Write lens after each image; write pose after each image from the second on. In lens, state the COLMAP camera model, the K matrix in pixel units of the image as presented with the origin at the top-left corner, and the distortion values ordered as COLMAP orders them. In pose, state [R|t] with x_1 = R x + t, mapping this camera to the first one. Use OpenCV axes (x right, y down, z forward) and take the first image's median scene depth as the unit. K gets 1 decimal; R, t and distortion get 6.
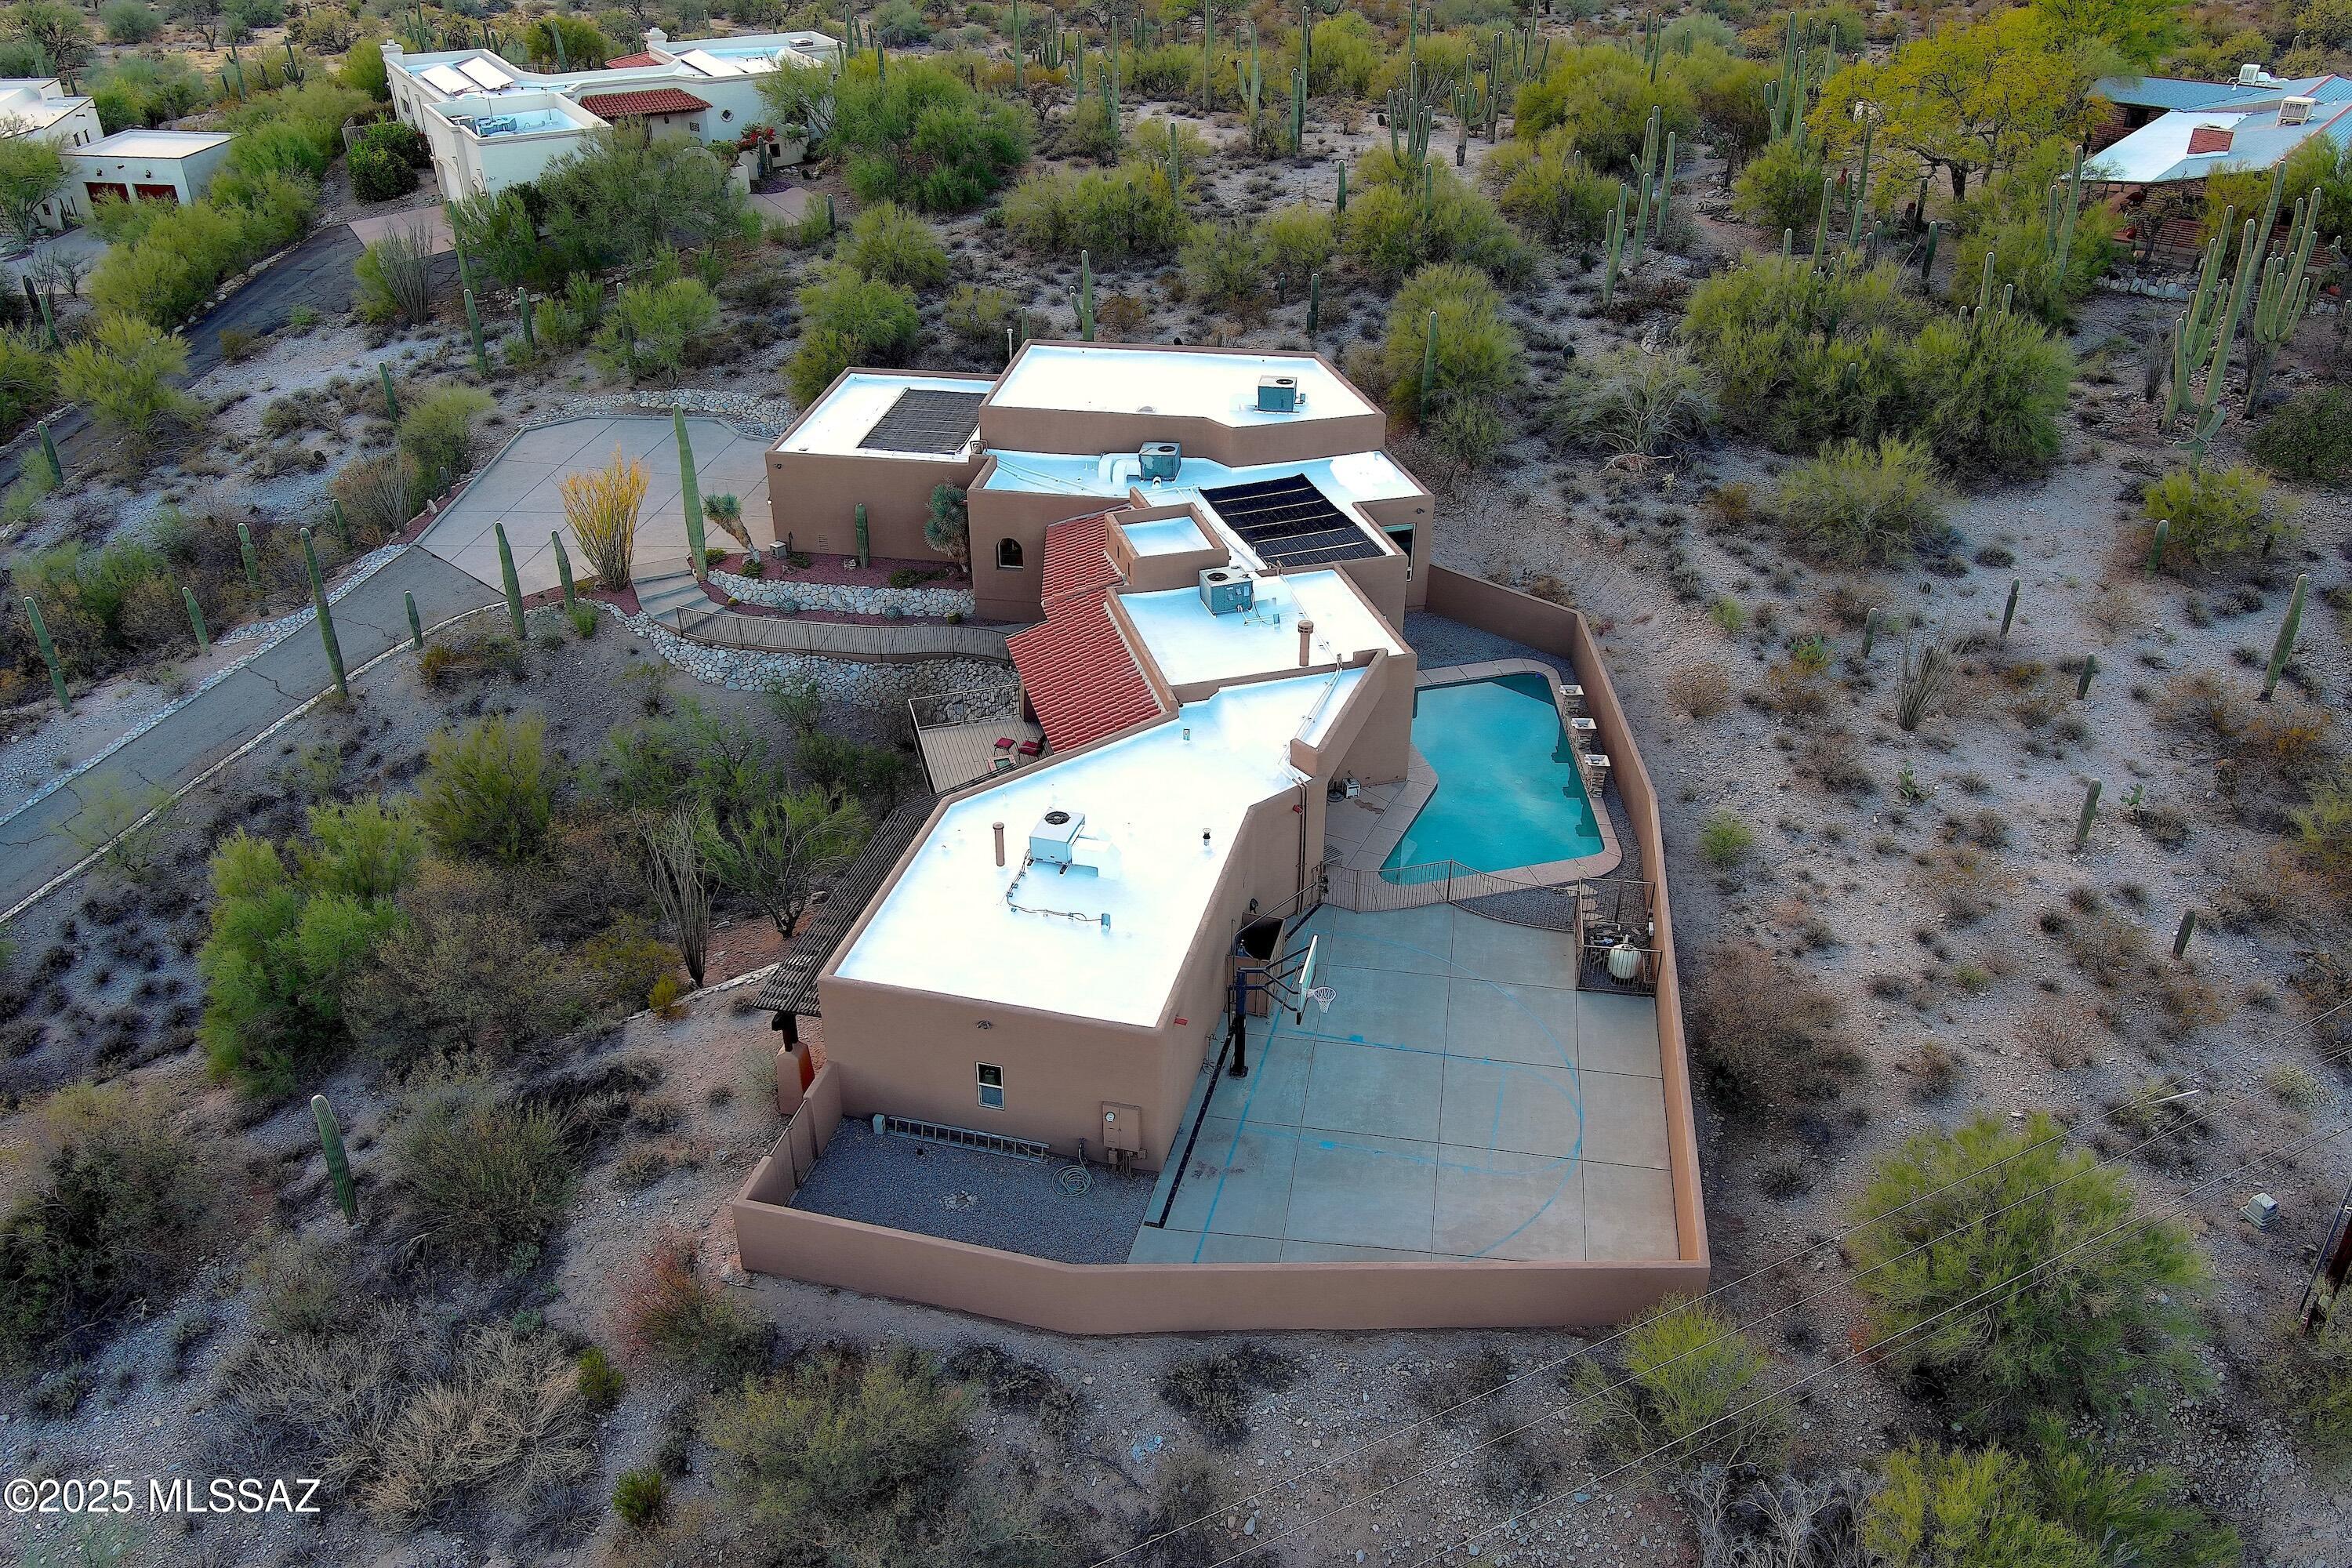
lens RADIAL K [[1802.3, 0, 1177.6], [0, 1802.3, 789.5], [0, 0, 1]] dist [0.016075, -0.013767]
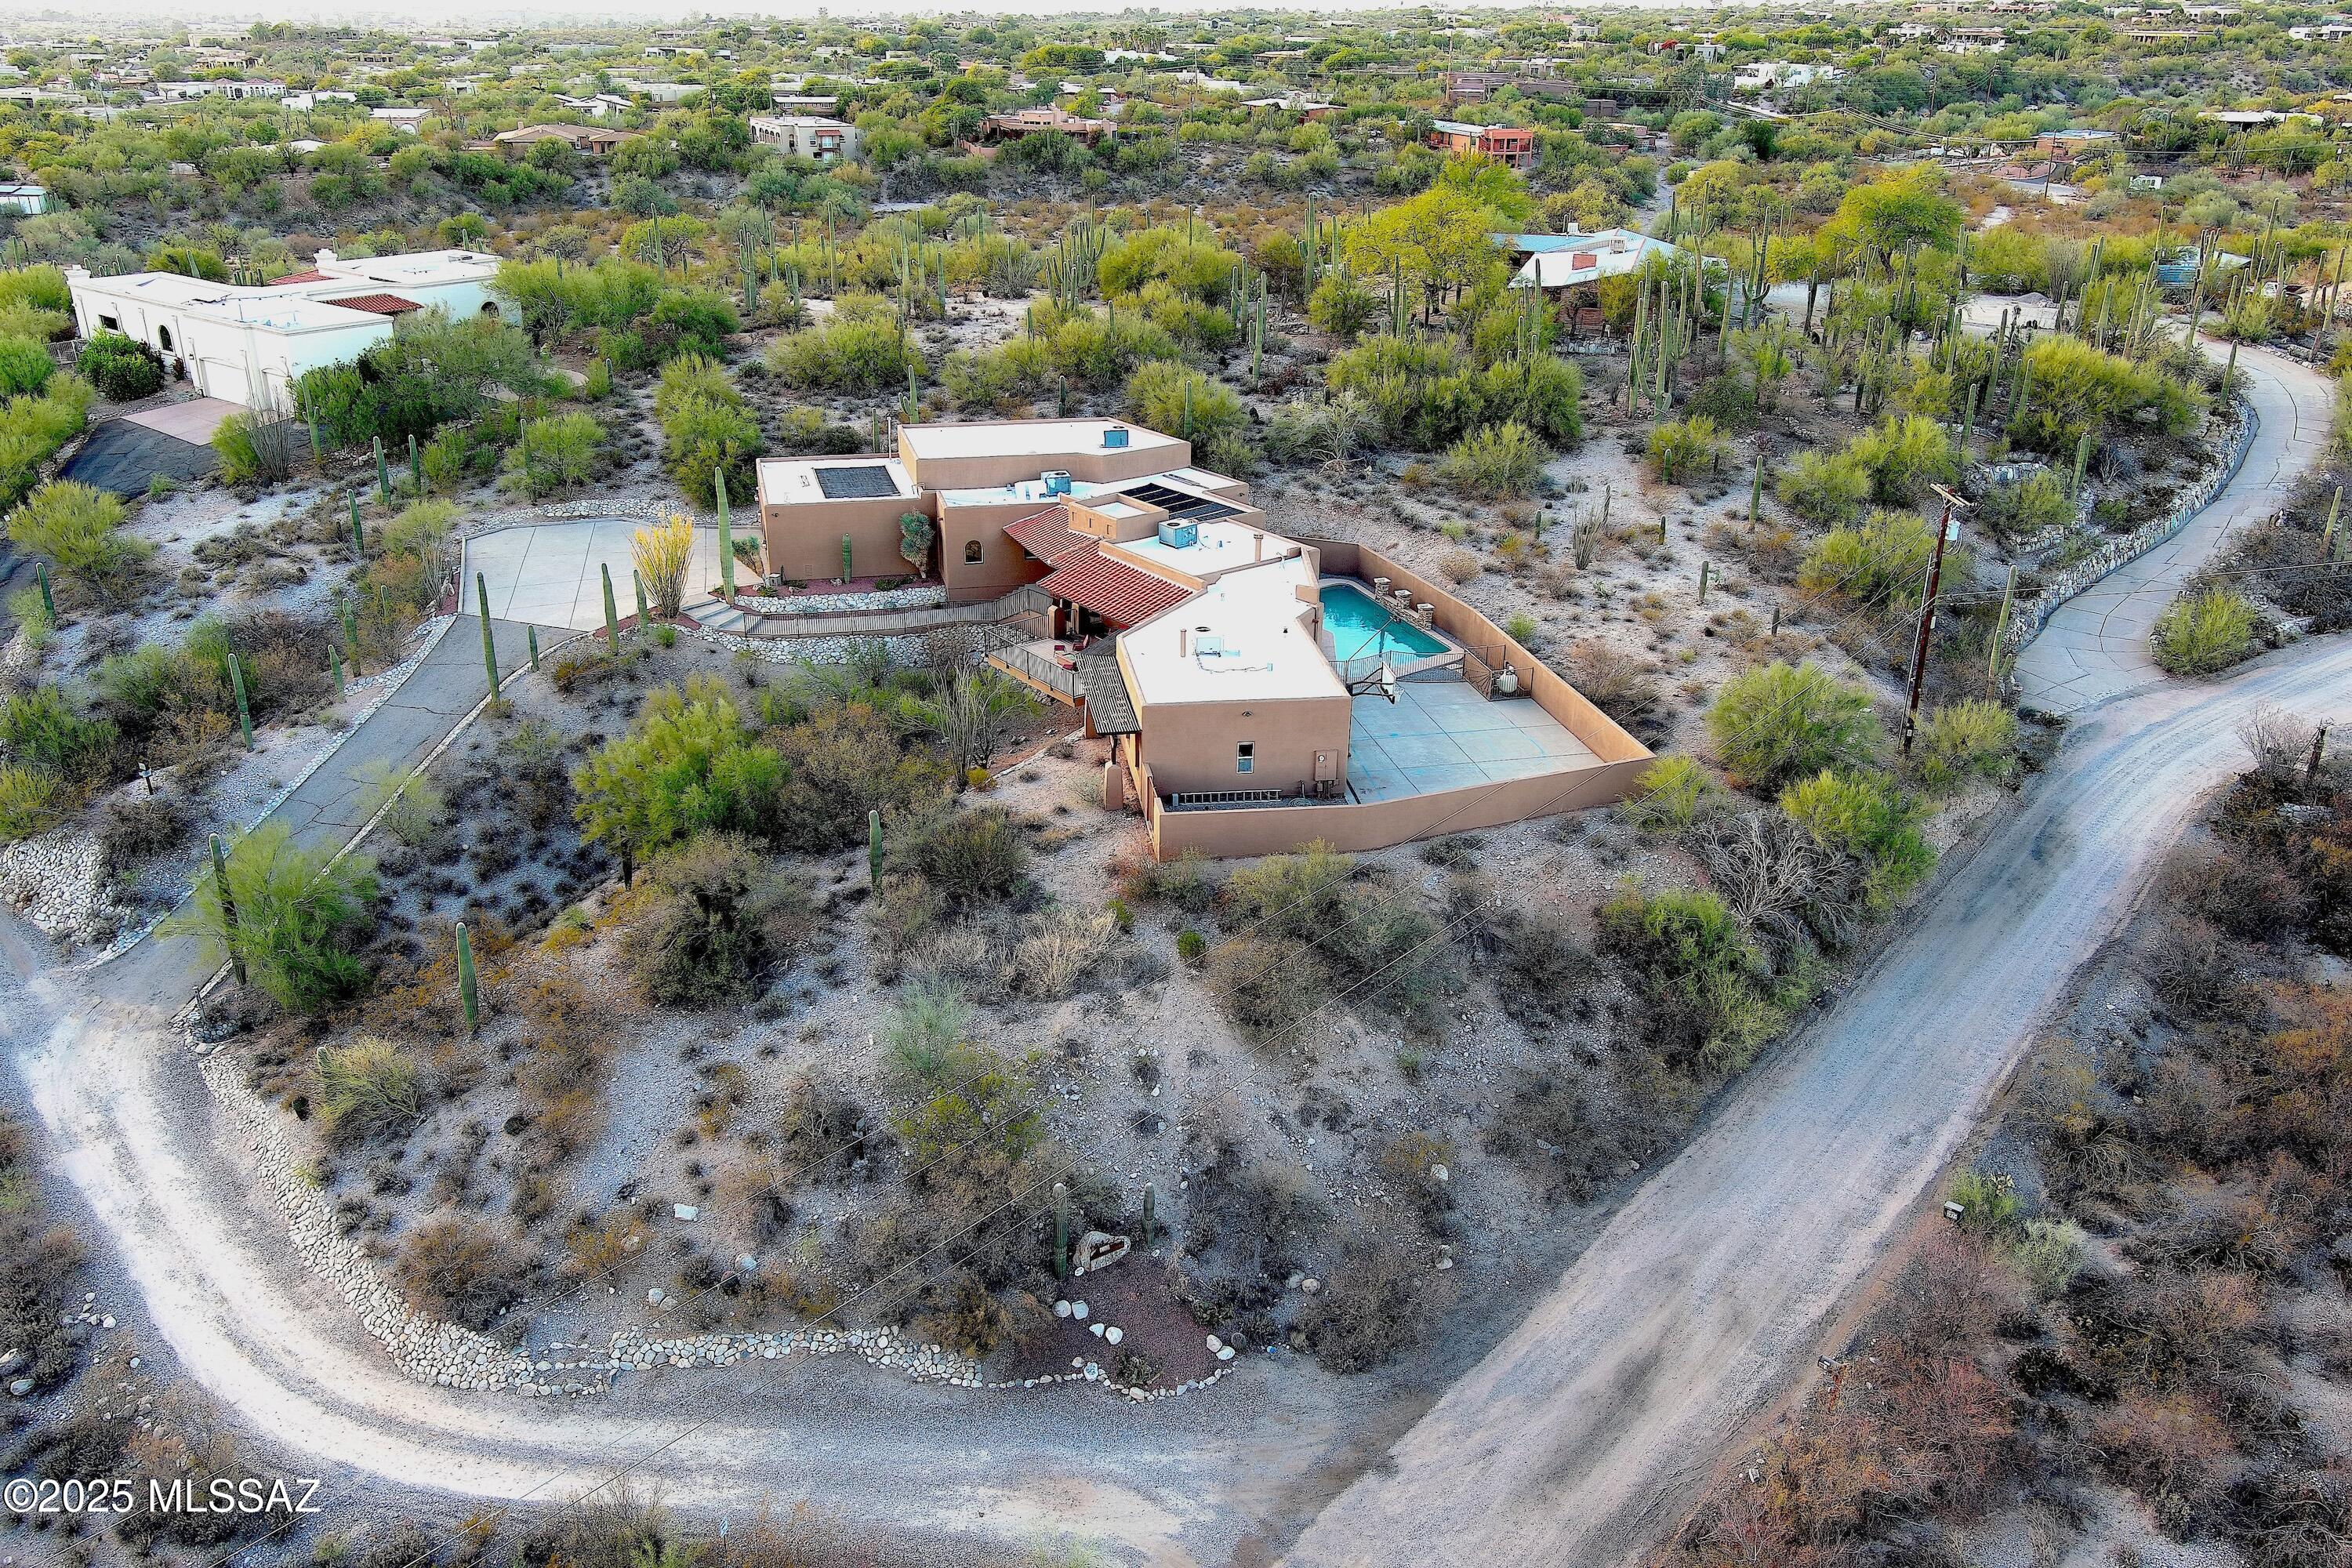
lens RADIAL K [[1802.3, 0, 1176.0], [0, 1802.3, 780.6], [0, 0, 1]] dist [0.016075, -0.013767]
pose [[0.923849, -0.140650, 0.355980, -0.472605], [0.185211, 0.978175, -0.094182, 0.204958], [-0.334964, 0.152941, 0.929736, -0.333738]]
